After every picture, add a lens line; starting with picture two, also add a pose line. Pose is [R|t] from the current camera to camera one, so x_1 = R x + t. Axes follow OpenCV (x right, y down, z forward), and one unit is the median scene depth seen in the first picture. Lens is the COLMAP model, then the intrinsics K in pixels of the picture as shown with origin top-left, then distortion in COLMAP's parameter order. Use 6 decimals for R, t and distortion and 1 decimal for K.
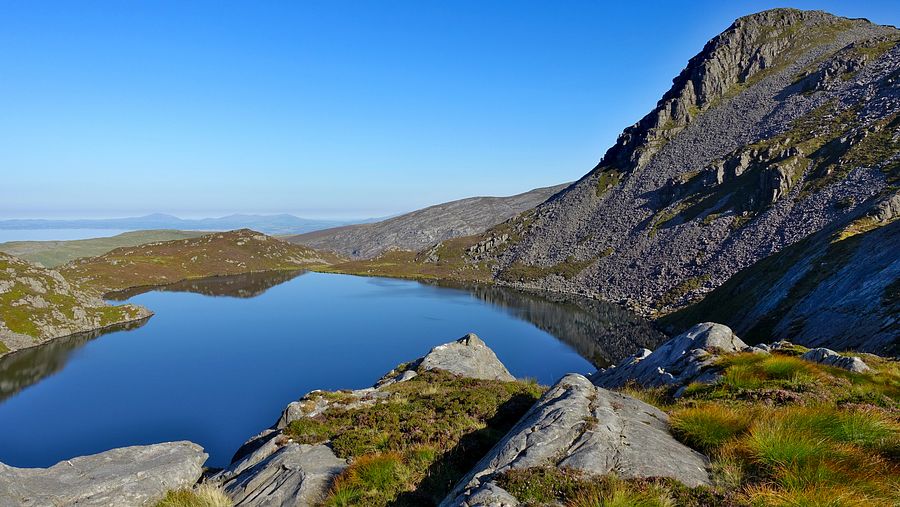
lens RADIAL K [[621.1, 0, 452.9], [0, 621.1, 256.6], [0, 0, 1]] dist [-0.002842, -0.001427]
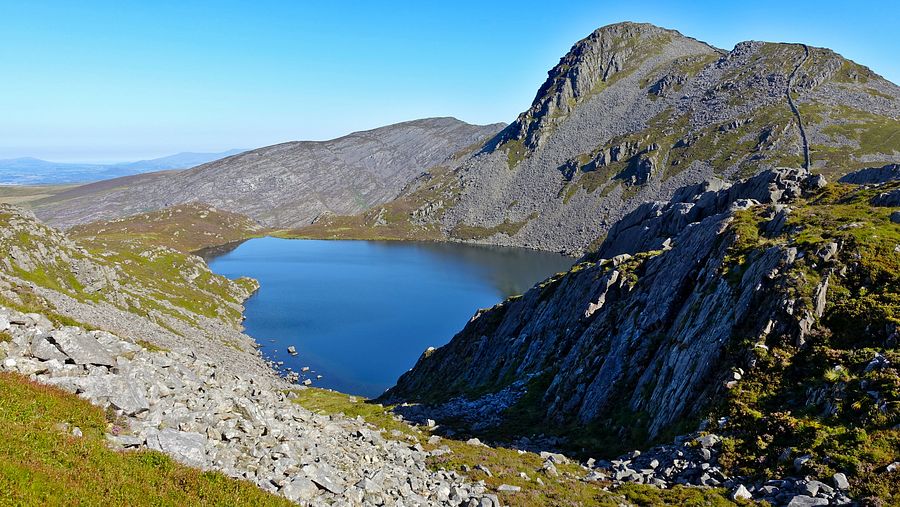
lens RADIAL K [[684.1, 0, 449.1], [0, 684.1, 249.8], [0, 0, 1]] dist [0.047251, -0.000264]
pose [[0.942716, -0.063475, 0.327503, -0.365575], [0.035966, 0.995347, 0.089386, -0.060904], [-0.331653, -0.072487, 0.940612, -0.326319]]
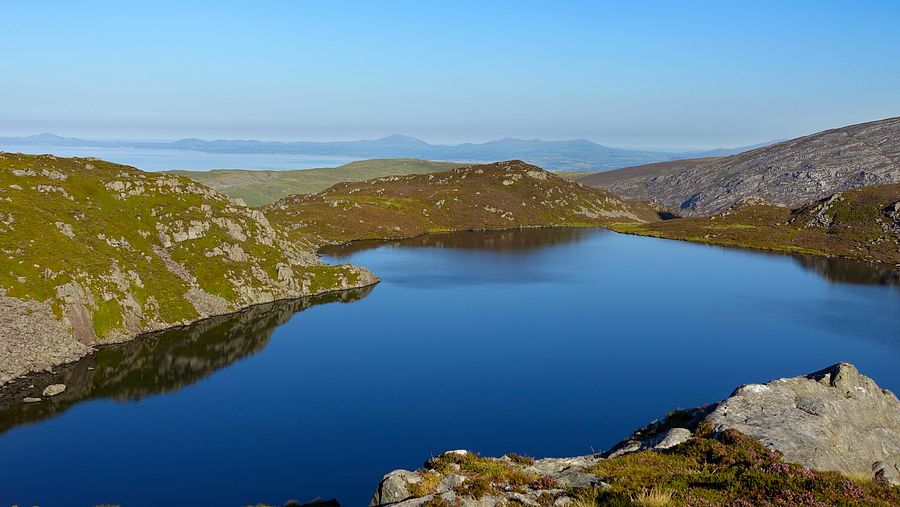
lens RADIAL K [[999.6, 0, 448.8], [0, 999.6, 248.5], [0, 0, 1]] dist [0.014759, 0.000000]
pose [[0.923088, 0.060330, -0.379828, 0.002665], [-0.045576, 0.997820, 0.047727, 0.000532], [0.381879, -0.026745, 0.923825, 0.009510]]
